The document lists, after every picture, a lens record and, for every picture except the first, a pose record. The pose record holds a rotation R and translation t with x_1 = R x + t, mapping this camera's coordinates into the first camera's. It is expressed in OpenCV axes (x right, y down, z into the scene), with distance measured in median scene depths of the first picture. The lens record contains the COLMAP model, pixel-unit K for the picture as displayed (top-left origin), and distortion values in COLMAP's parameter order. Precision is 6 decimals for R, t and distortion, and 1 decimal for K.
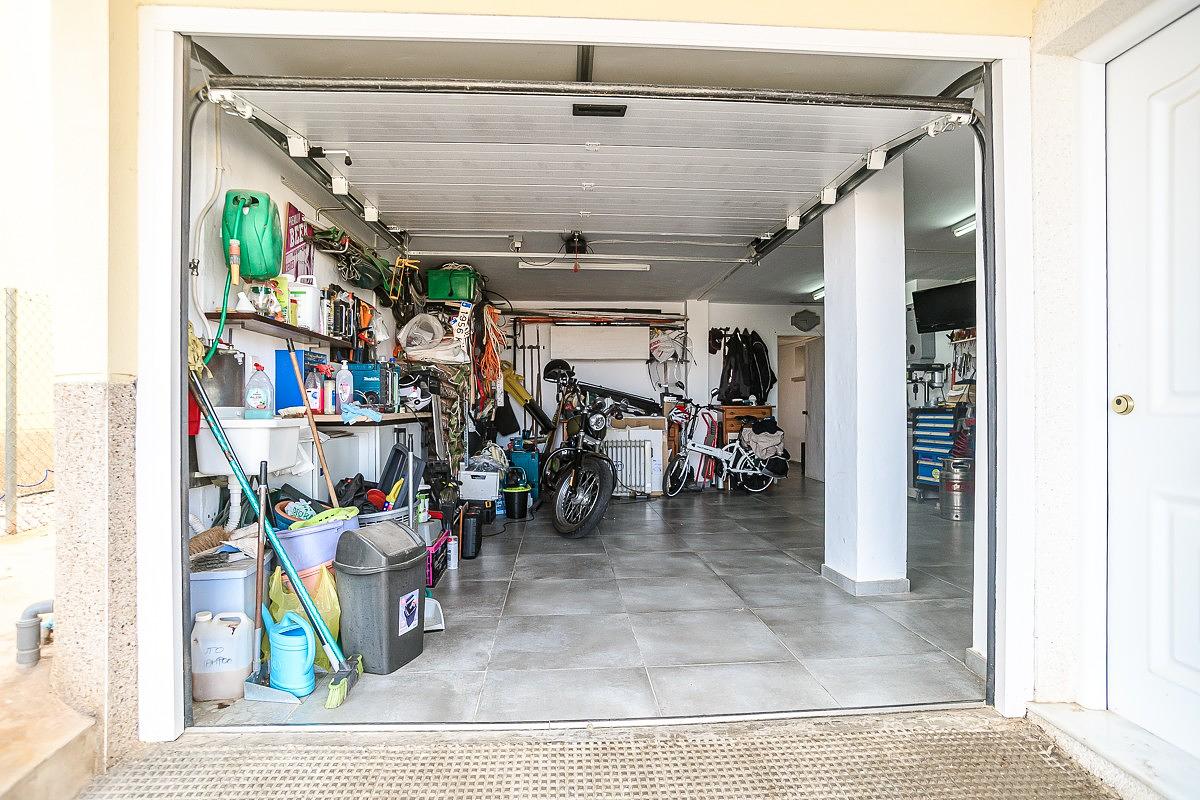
lens RADIAL K [[599.6, 0, 581.3], [0, 599.6, 403.0], [0, 0, 1]] dist [-0.075862, 0.042219]
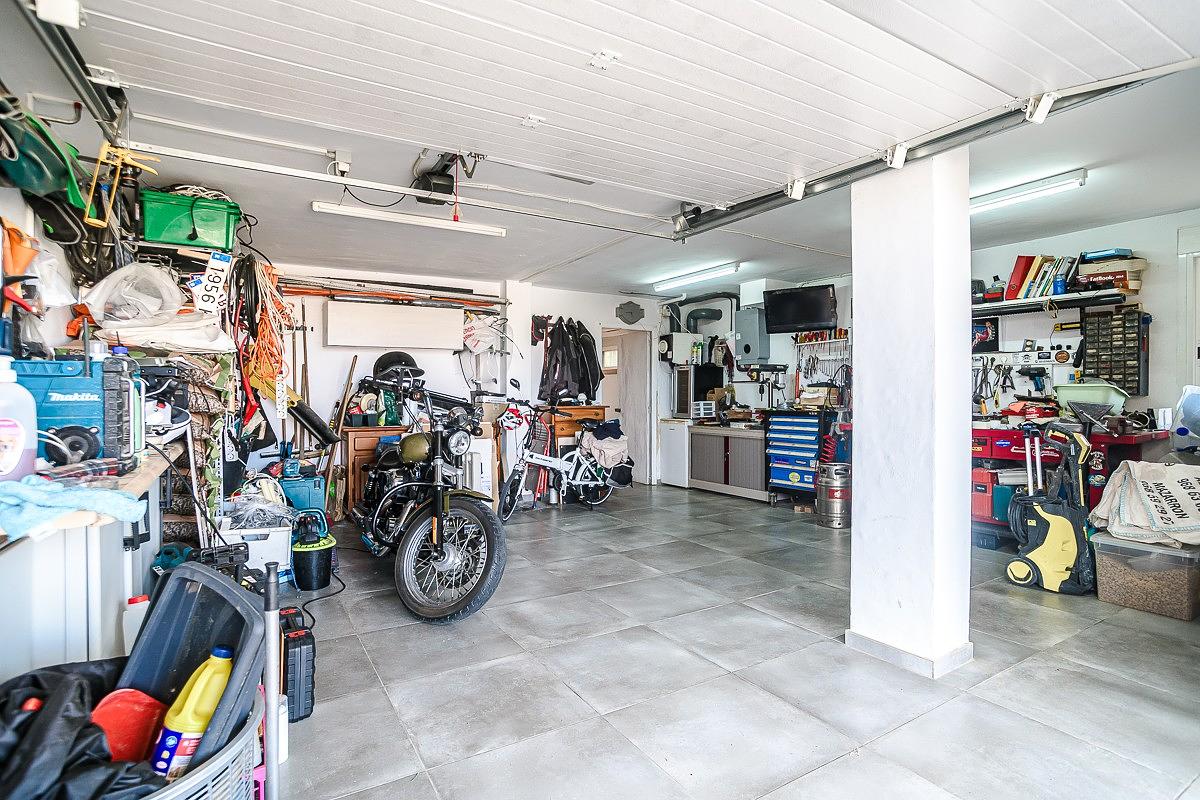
lens RADIAL K [[597.5, 0, 633.5], [0, 597.5, 390.0], [0, 0, 1]] dist [-0.078495, 0.046778]
pose [[0.862019, -0.001897, 0.506872, -0.126811], [0.001093, 0.999998, 0.001885, -0.026650], [-0.506875, -0.001071, 0.862019, 0.258111]]
